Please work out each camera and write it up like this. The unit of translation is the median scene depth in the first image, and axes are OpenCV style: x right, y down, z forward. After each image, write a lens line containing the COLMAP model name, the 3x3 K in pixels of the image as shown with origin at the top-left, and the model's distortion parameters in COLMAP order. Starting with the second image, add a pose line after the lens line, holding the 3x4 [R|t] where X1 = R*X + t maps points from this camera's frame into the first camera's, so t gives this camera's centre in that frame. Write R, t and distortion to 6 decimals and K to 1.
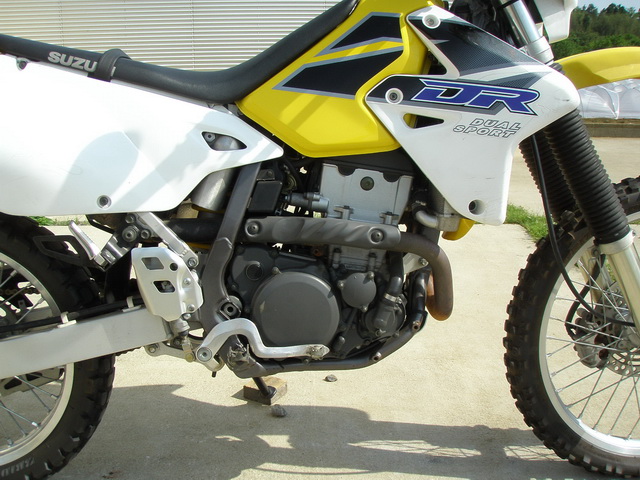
lens RADIAL K [[709.1, 0, 314.7], [0, 709.1, 251.0], [0, 0, 1]] dist [-0.208501, 0.188912]
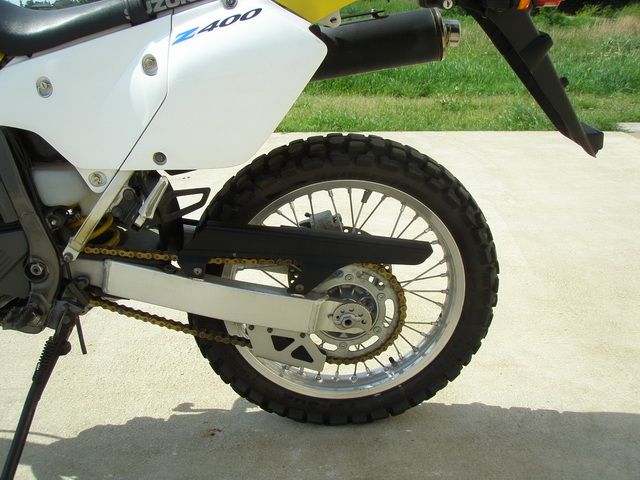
lens RADIAL K [[709.1, 0, 314.7], [0, 709.1, 251.0], [0, 0, 1]] dist [-0.208501, 0.188912]
pose [[-0.999711, -0.003268, 0.023806, -0.555626], [0.010554, 0.830307, 0.557207, -0.511446], [-0.021587, 0.557297, -0.830032, 1.999906]]
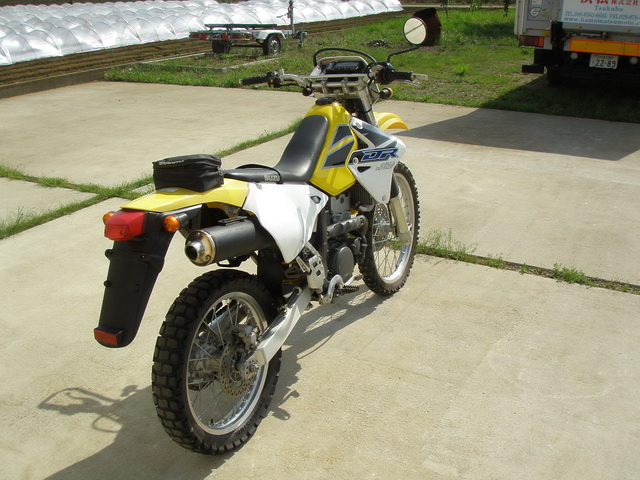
lens RADIAL K [[709.1, 0, 314.7], [0, 709.1, 251.0], [0, 0, 1]] dist [-0.208501, 0.188912]
pose [[0.529360, -0.318475, 0.786354, -1.830304], [0.230842, 0.945968, 0.227720, -0.487880], [-0.816389, 0.060977, 0.574275, -0.200841]]
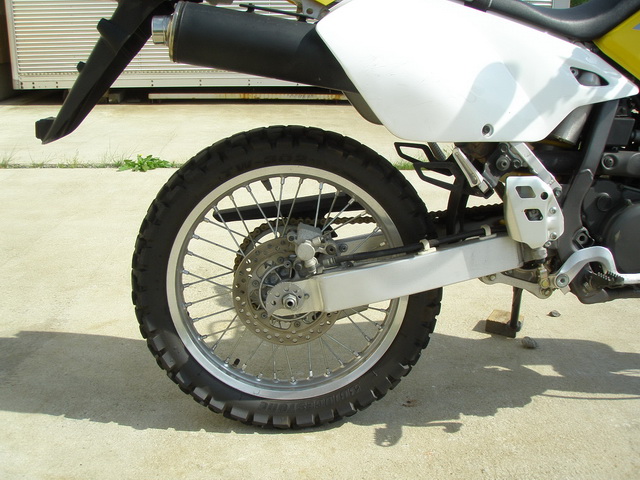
lens RADIAL K [[709.1, 0, 314.7], [0, 709.1, 251.0], [0, 0, 1]] dist [-0.208501, 0.188912]
pose [[0.999908, 0.013166, -0.003283, -0.526937], [-0.012922, 0.997758, 0.065667, 0.040309], [0.004140, -0.065618, 0.997836, -0.030576]]
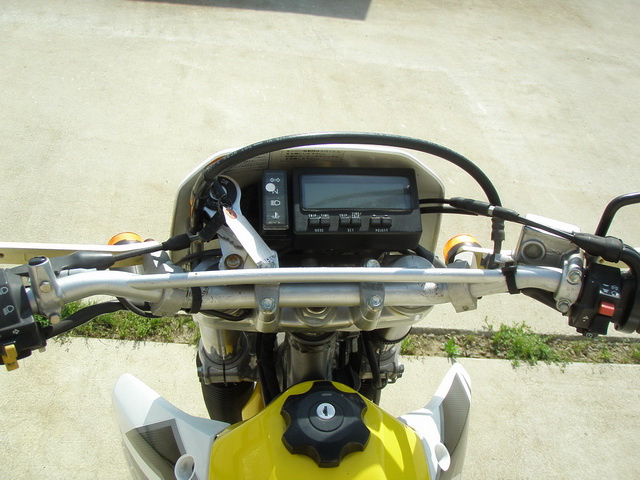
lens RADIAL K [[709.1, 0, 314.7], [0, 709.1, 251.0], [0, 0, 1]] dist [-0.208501, 0.188912]
pose [[-0.021291, -0.620474, 0.783938, -0.174723], [0.126210, 0.776174, 0.617758, -0.808195], [-0.991775, 0.112093, 0.061784, 1.010927]]
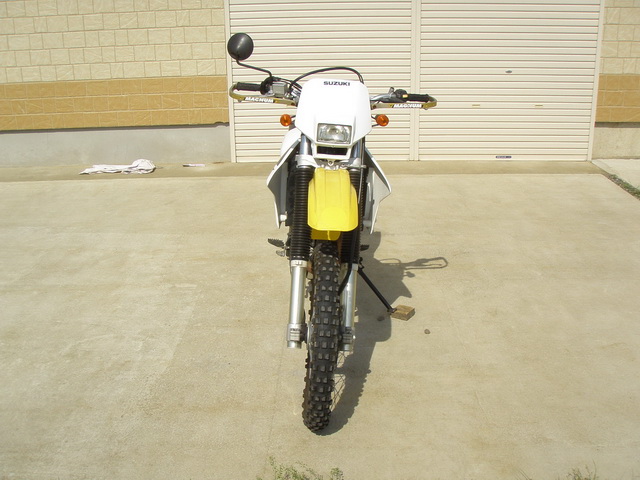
lens RADIAL K [[709.1, 0, 314.7], [0, 709.1, 251.0], [0, 0, 1]] dist [-0.208501, 0.188912]
pose [[-0.058794, 0.335318, -0.940269, 2.435948], [-0.240563, 0.909381, 0.339345, -0.778891], [0.968851, 0.246145, 0.027199, 1.039983]]
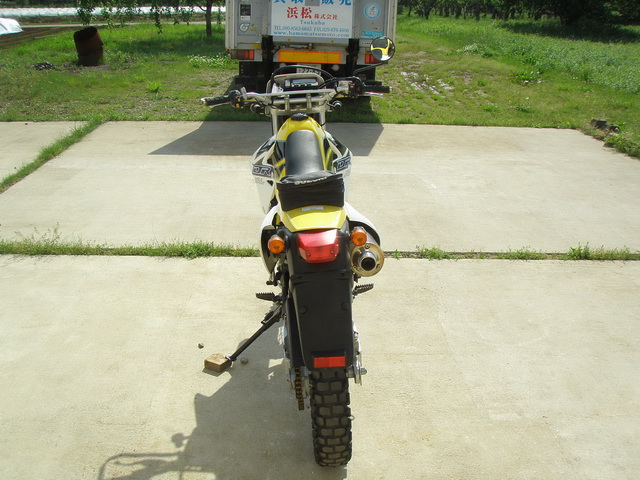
lens RADIAL K [[709.1, 0, 314.7], [0, 709.1, 251.0], [0, 0, 1]] dist [-0.208501, 0.188912]
pose [[0.010681, -0.344599, 0.938689, -2.256093], [0.237264, 0.912808, 0.332397, -0.784626], [-0.971386, 0.219167, 0.091511, 0.879784]]
